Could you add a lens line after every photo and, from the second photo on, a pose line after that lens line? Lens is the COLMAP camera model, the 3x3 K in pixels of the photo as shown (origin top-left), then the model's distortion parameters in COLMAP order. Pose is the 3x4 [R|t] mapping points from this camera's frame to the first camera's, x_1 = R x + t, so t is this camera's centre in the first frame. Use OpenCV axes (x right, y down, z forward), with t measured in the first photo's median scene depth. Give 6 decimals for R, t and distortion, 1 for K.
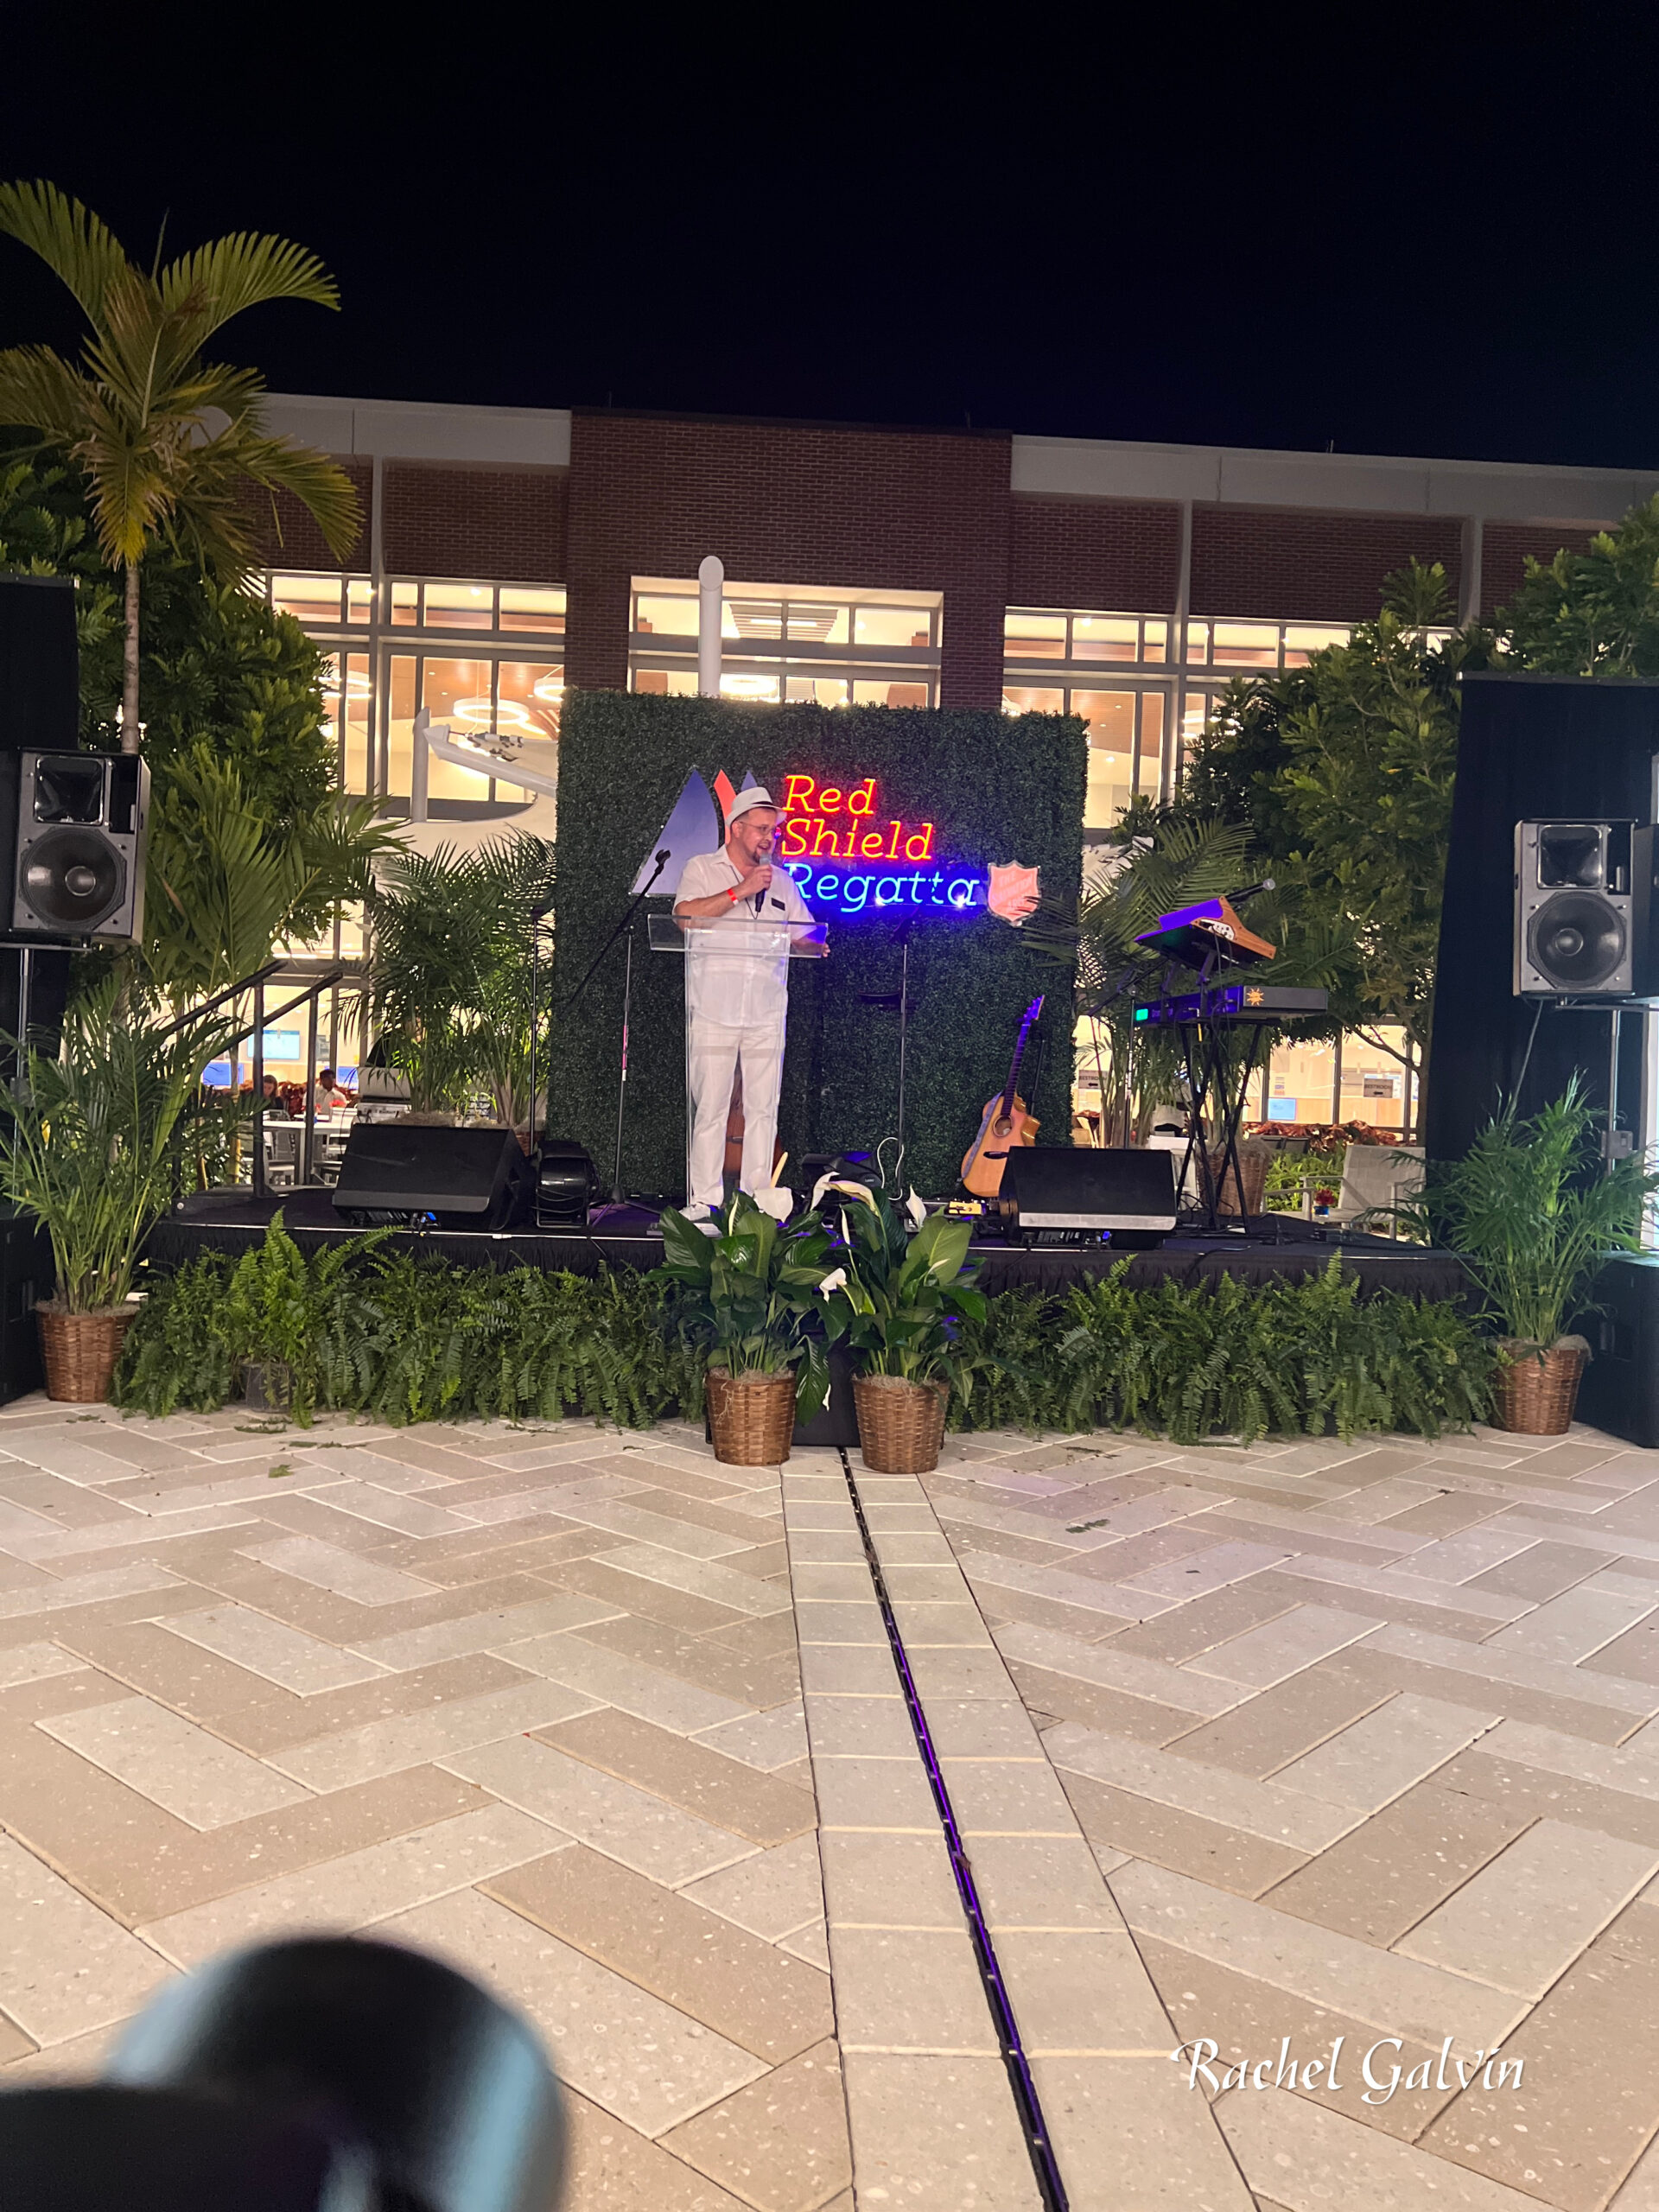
lens RADIAL K [[1643.5, 0, 833.8], [0, 1643.5, 1117.2], [0, 0, 1]] dist [0.011064, -0.001133]
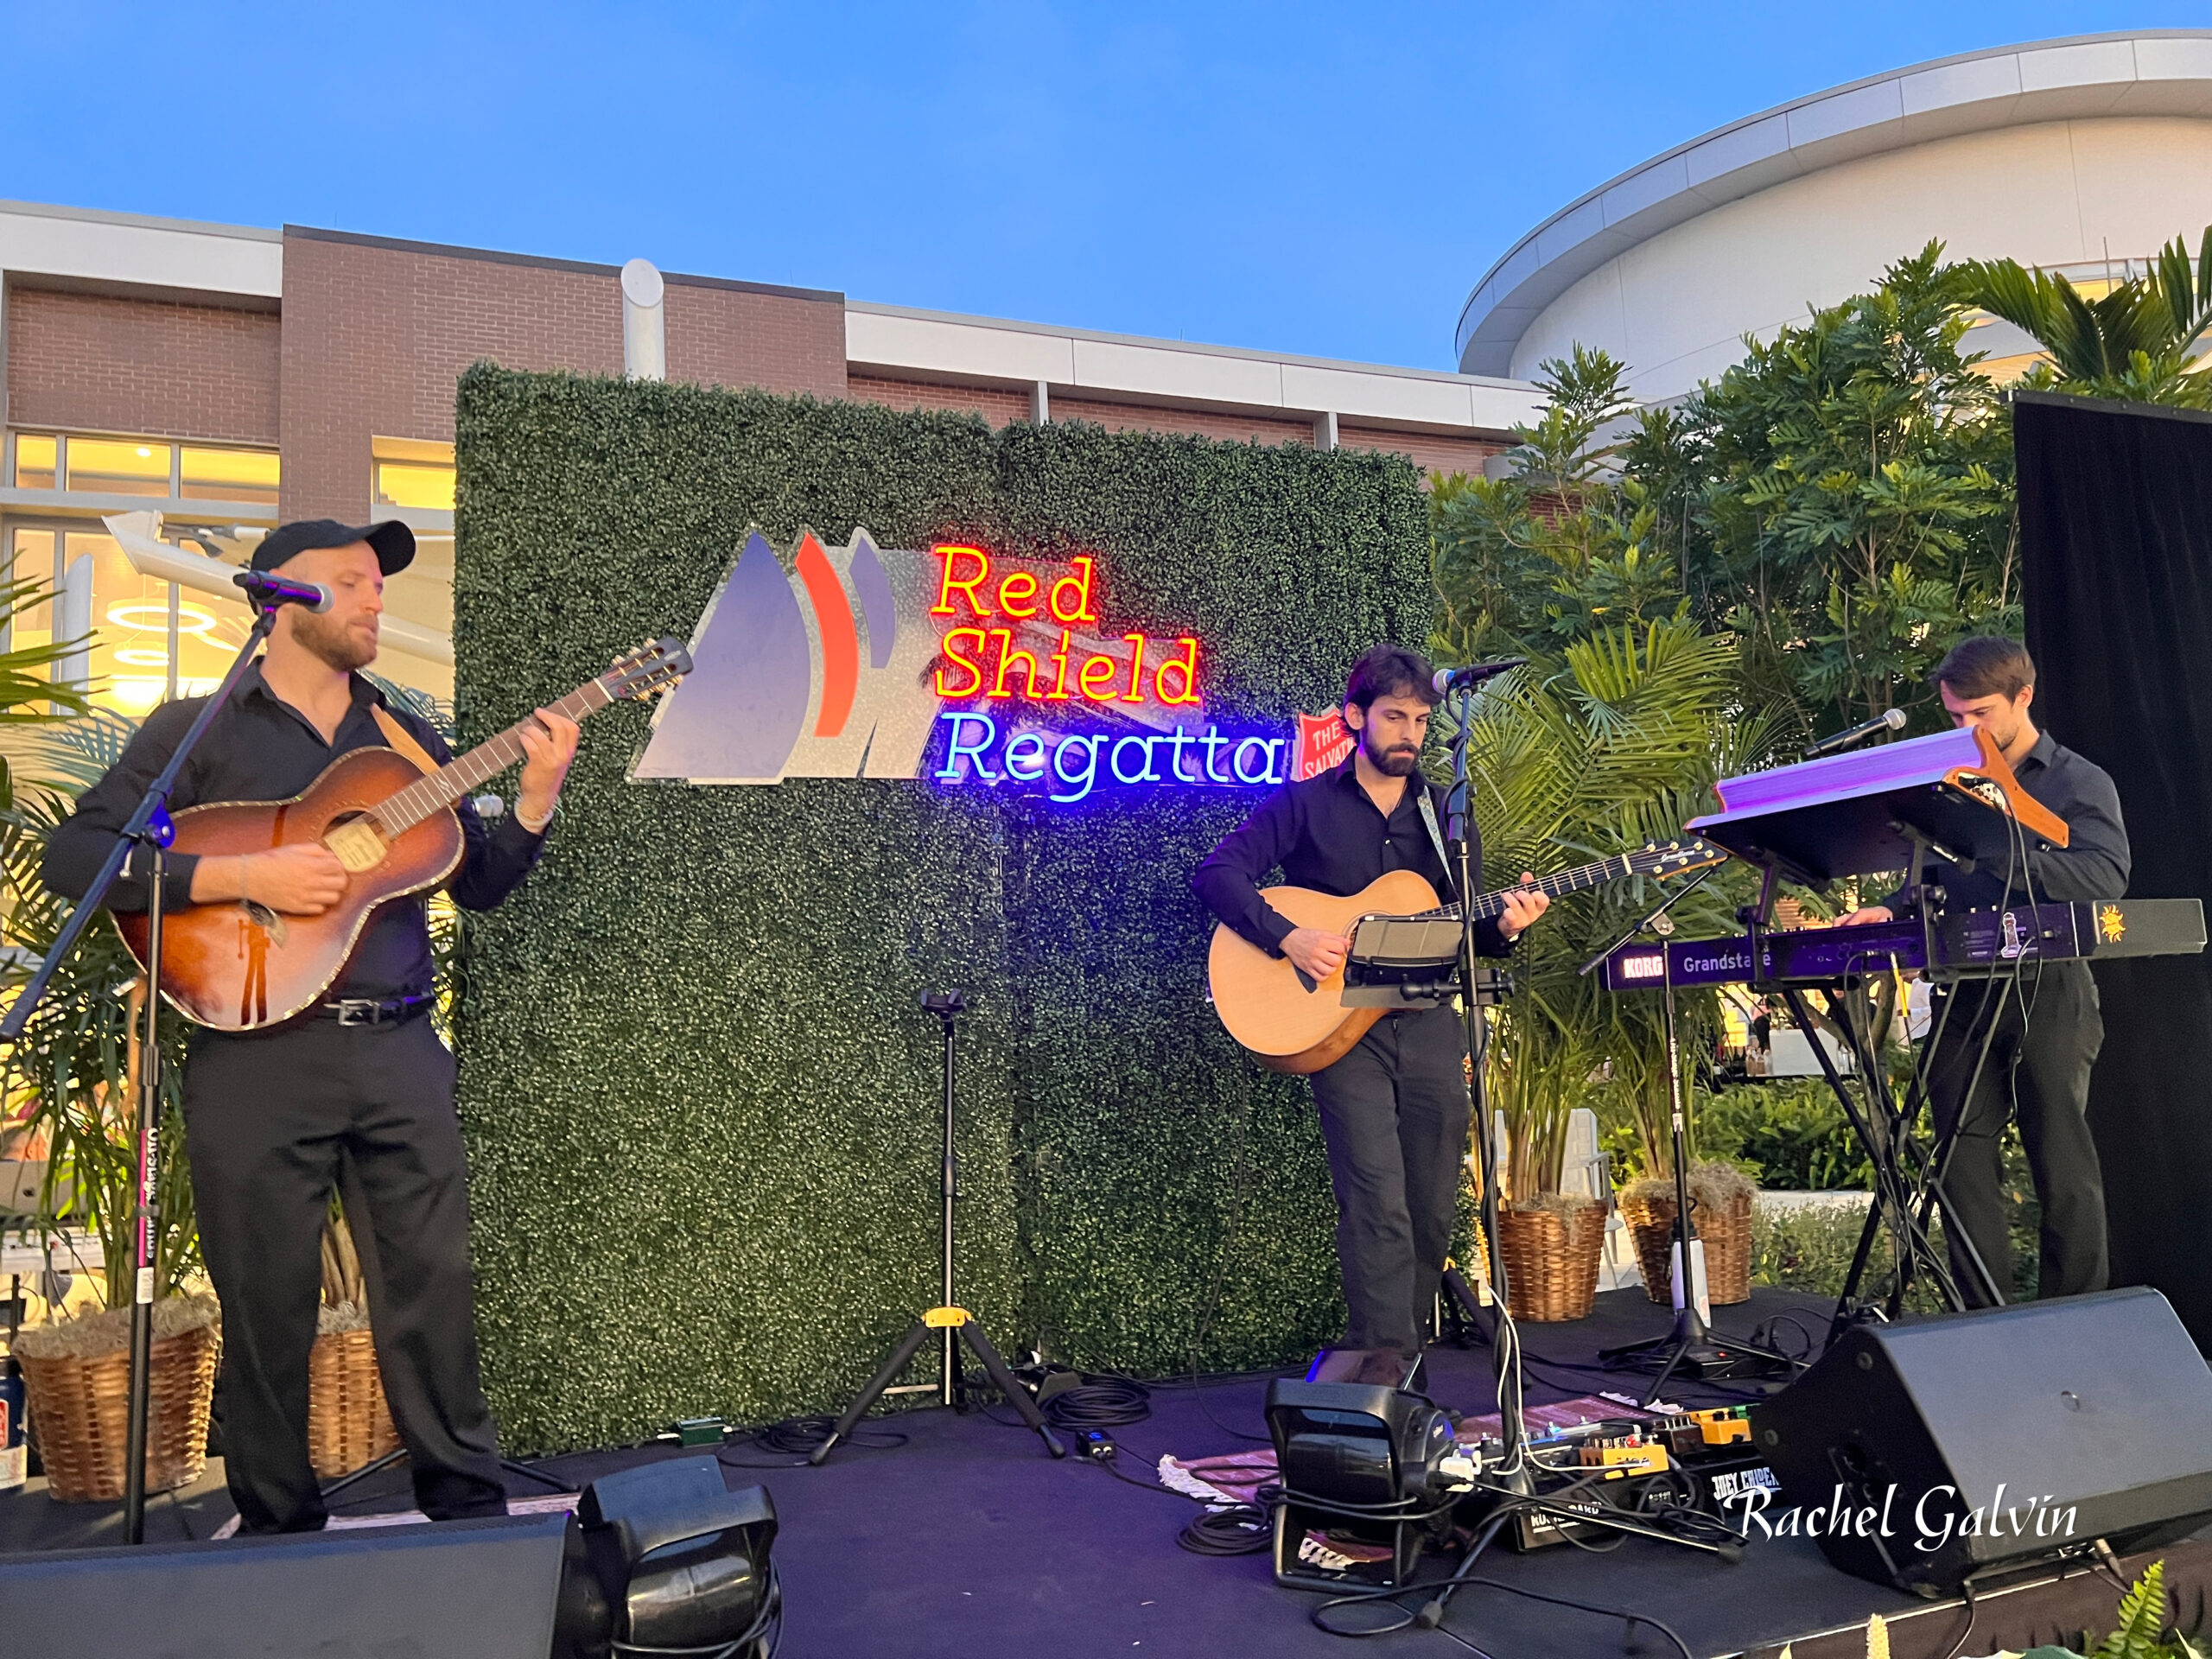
lens RADIAL K [[1643.5, 0, 1105.5], [0, 1643.5, 808.1], [0, 0, 1]] dist [0.011064, -0.001133]
pose [[0.945869, -0.032637, 0.322904, -0.147191], [0.080392, 0.987486, -0.135681, -0.051651], [-0.314435, 0.154296, 0.936655, 0.508322]]
